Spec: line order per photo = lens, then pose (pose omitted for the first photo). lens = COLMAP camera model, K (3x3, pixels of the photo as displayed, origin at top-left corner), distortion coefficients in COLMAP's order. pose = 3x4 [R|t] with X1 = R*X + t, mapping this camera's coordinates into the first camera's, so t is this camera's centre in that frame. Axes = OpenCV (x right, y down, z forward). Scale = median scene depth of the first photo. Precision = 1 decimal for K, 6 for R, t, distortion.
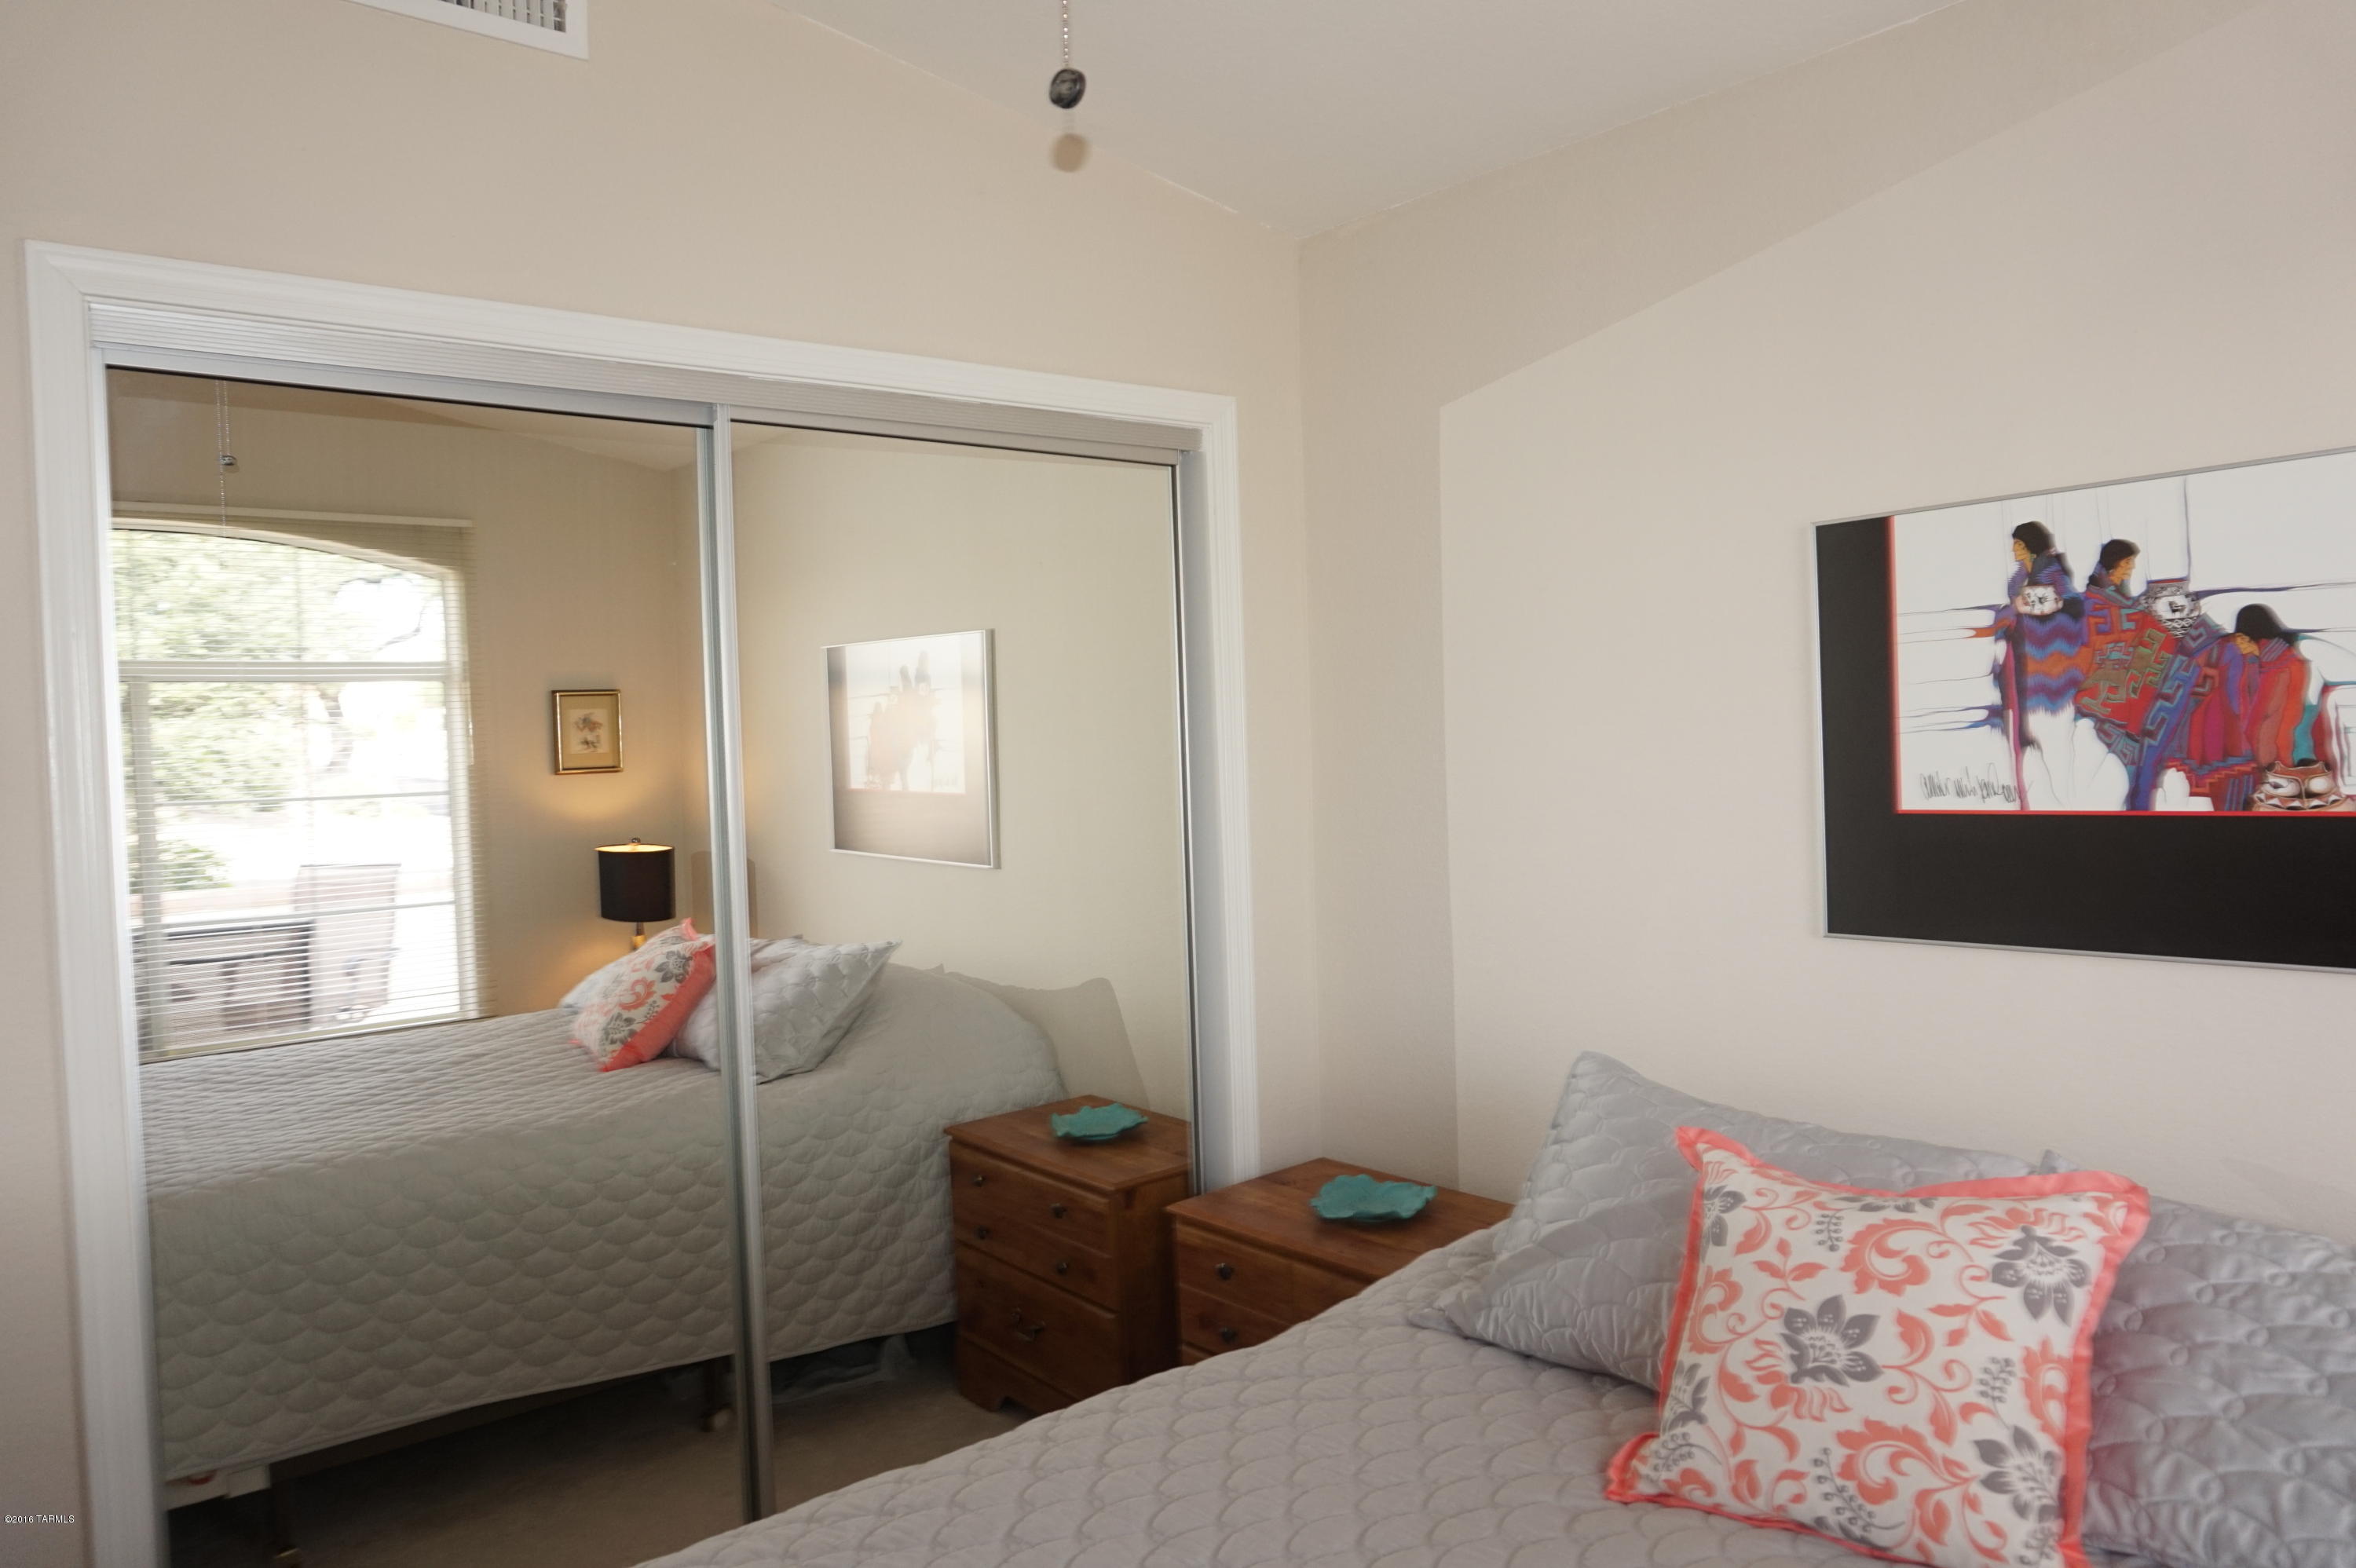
lens RADIAL K [[1588.5, 0, 1178.9], [0, 1588.5, 775.8], [0, 0, 1]] dist [-0.042943, 0.030998]
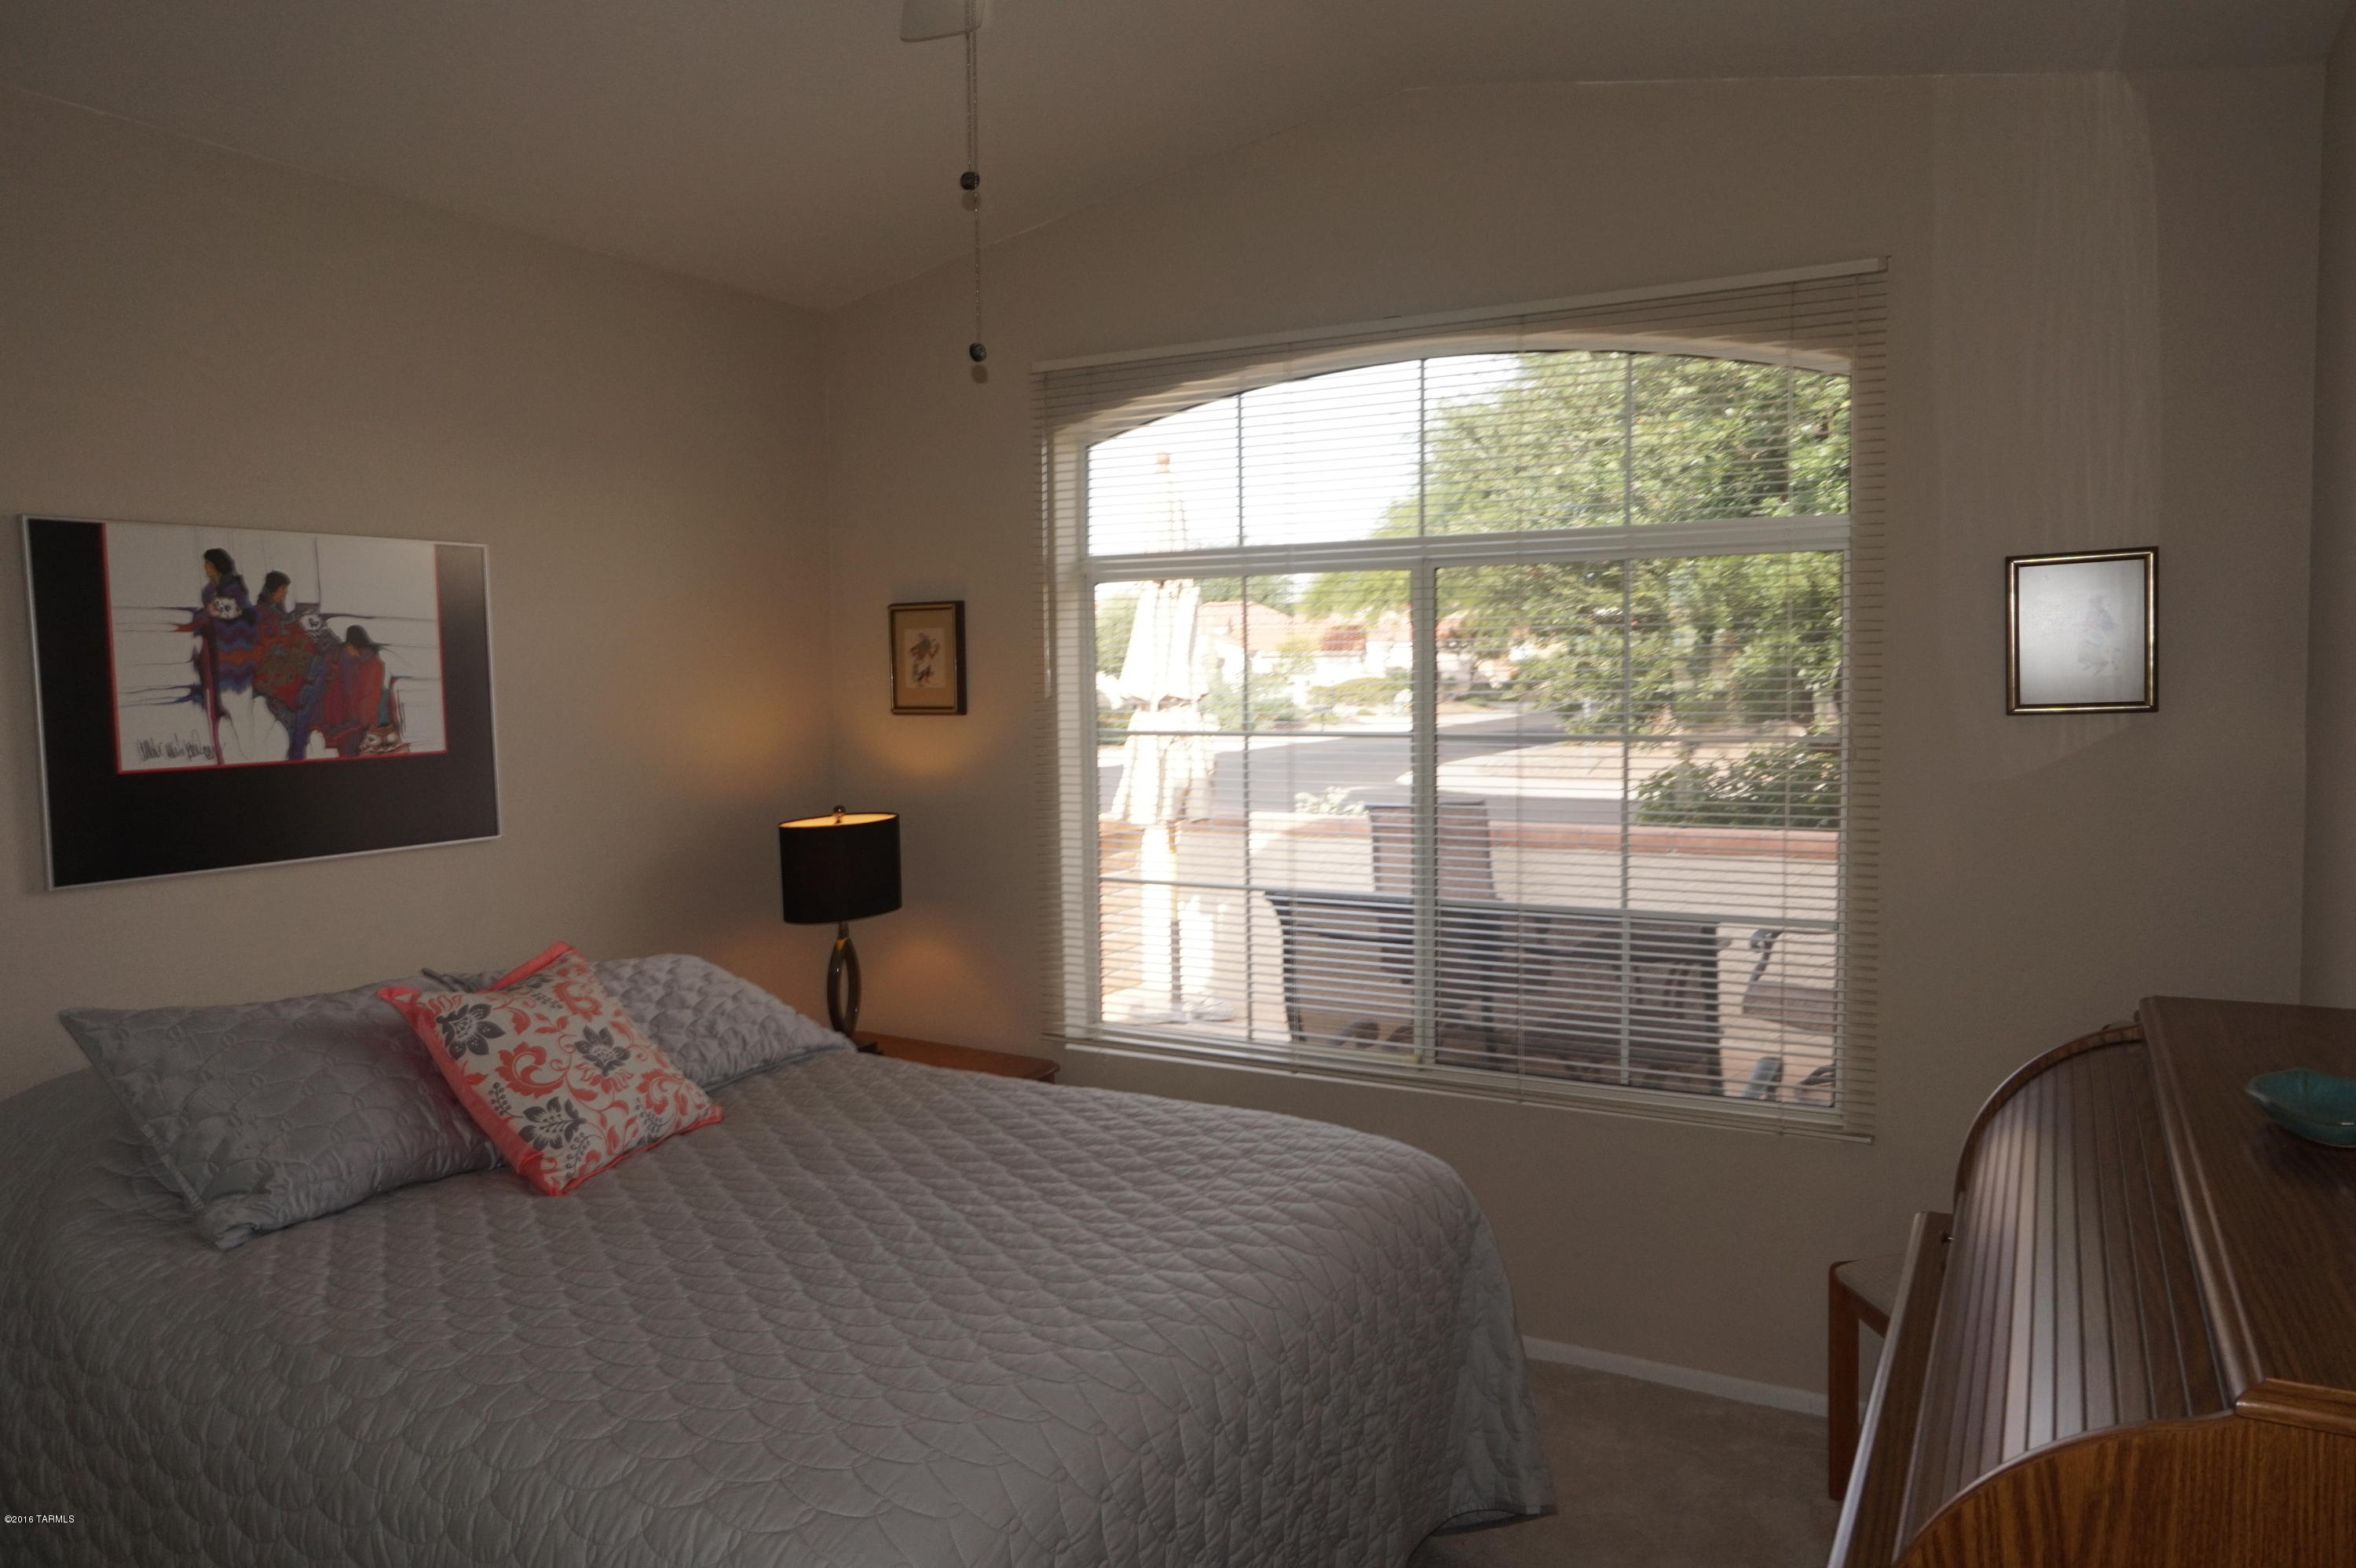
lens RADIAL K [[1588.5, 0, 1177.0], [0, 1588.5, 784.0], [0, 0, 1]] dist [-0.042943, 0.030998]
pose [[-0.355057, -0.017992, 0.934671, -1.038373], [0.054579, 0.997710, 0.039939, 0.030565], [-0.933250, 0.065194, -0.353263, 0.750739]]
